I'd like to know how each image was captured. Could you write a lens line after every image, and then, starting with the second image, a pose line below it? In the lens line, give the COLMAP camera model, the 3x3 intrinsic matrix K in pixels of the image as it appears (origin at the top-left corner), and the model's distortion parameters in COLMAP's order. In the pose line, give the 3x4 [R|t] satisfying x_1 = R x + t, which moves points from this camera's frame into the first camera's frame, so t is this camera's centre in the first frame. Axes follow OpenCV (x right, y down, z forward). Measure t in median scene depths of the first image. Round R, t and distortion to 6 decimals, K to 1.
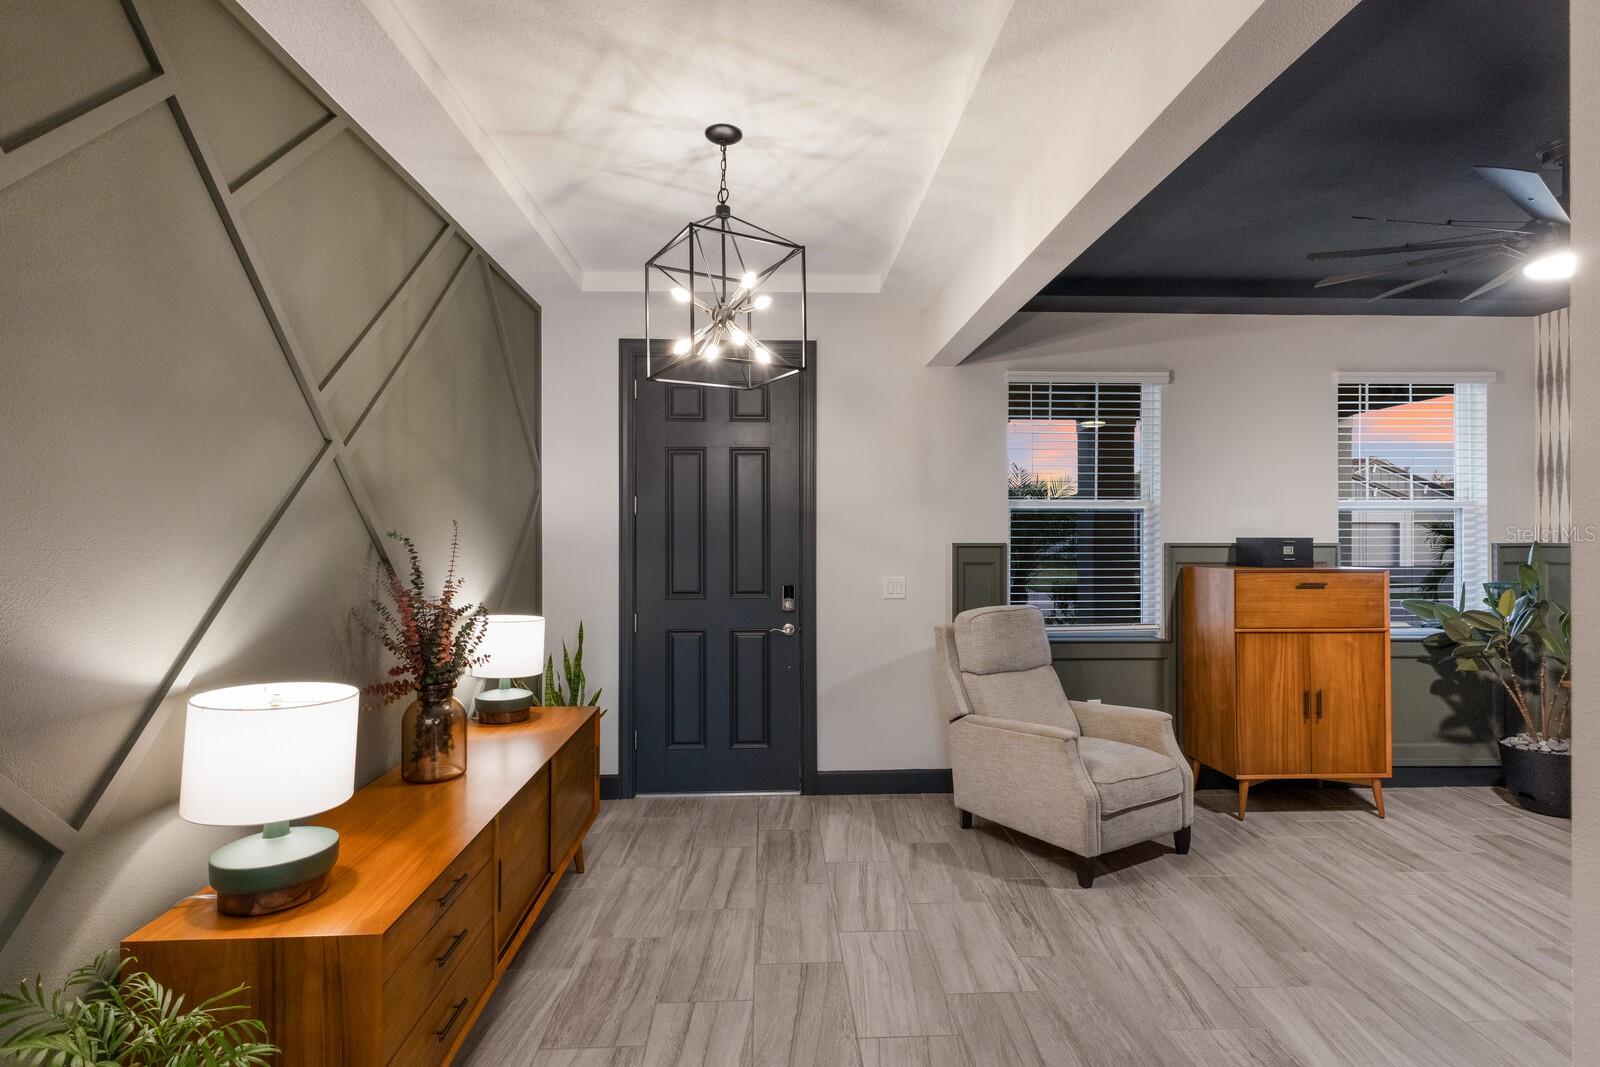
lens RADIAL K [[774.2, 0, 800.0], [0, 774.2, 533.5], [0, 0, 1]] dist [0.025011, -0.007064]
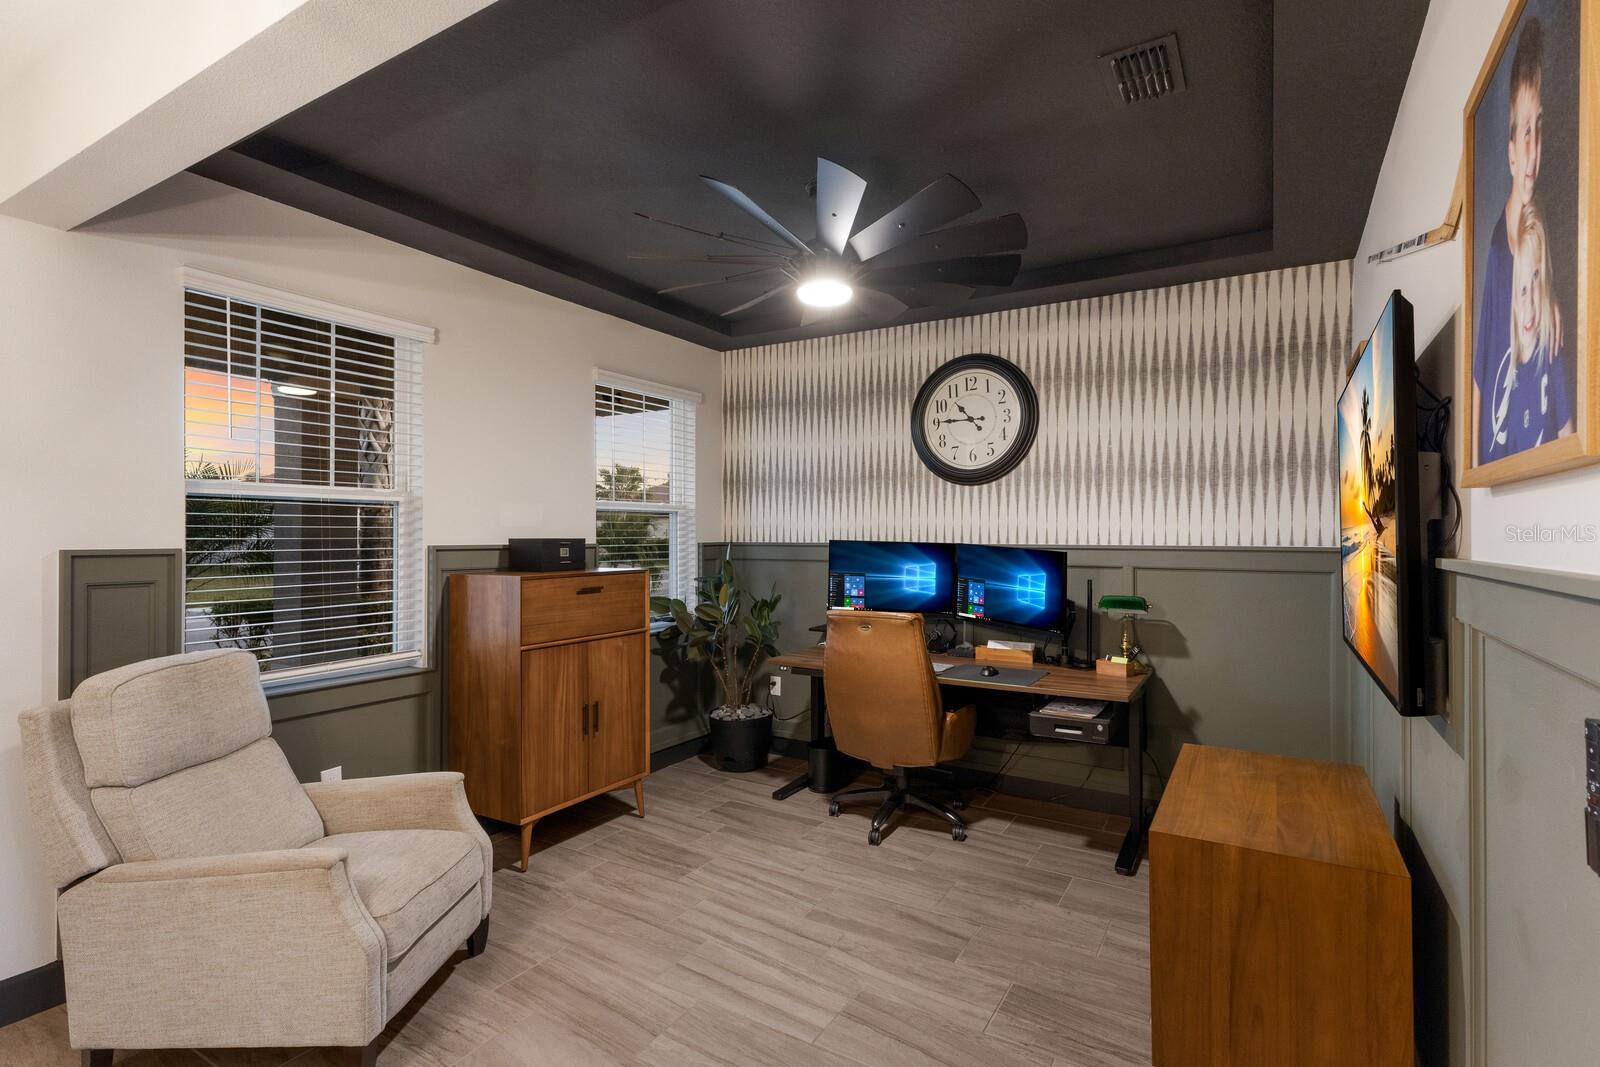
lens RADIAL K [[774.2, 0, 800.0], [0, 774.2, 533.5], [0, 0, 1]] dist [0.025011, -0.007064]
pose [[0.554282, 0.002264, 0.832326, 0.025150], [-0.001999, 0.999997, -0.001389, 0.000311], [-0.832326, -0.000893, 0.554285, 0.279473]]
